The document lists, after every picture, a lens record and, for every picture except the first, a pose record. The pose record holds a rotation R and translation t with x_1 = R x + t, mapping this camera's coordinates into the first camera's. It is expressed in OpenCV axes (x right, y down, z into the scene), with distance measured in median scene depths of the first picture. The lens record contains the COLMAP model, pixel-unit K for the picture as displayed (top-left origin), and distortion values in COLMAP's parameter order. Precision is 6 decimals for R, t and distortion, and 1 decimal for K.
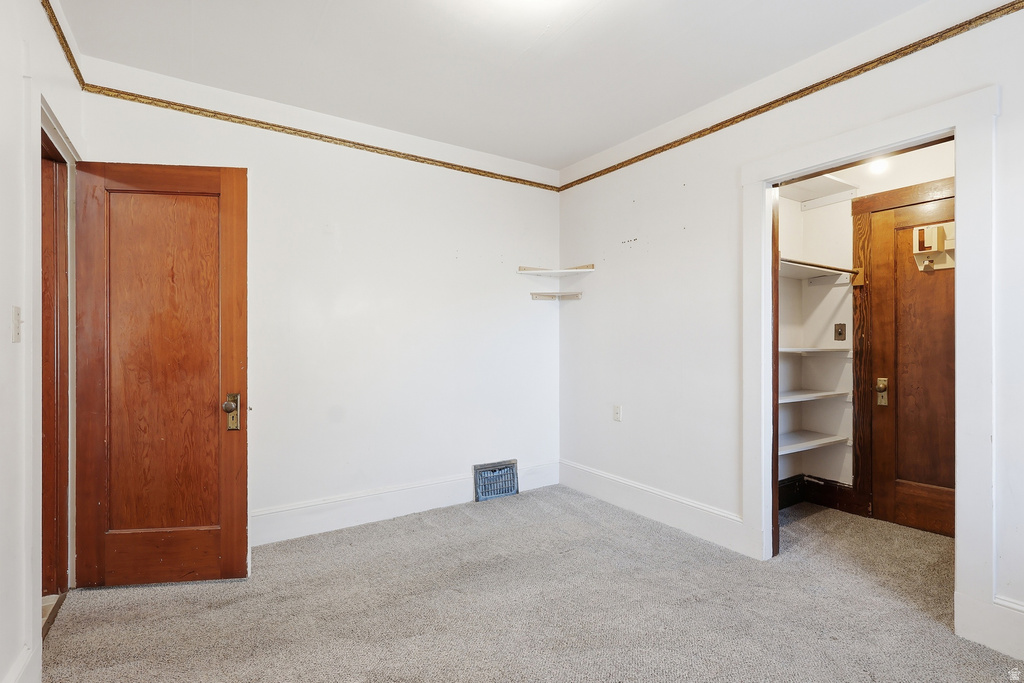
lens RADIAL K [[477.0, 0, 509.5], [0, 477.0, 341.8], [0, 0, 1]] dist [0.001863, 0.001143]
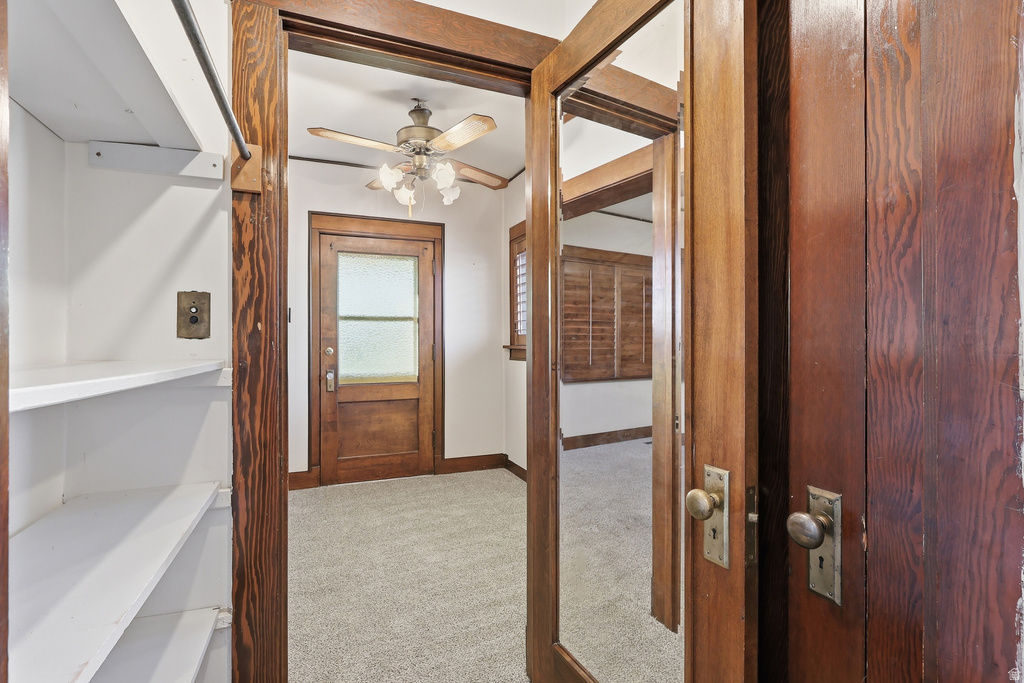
lens RADIAL K [[477.0, 0, 520.8], [0, 477.0, 341.2], [0, 0, 1]] dist [0.001863, 0.001143]
pose [[0.223511, 0.002424, 0.974698, 0.412200], [0.003170, 0.999990, -0.003214, 0.001078], [-0.974696, 0.003808, 0.223501, 0.703887]]
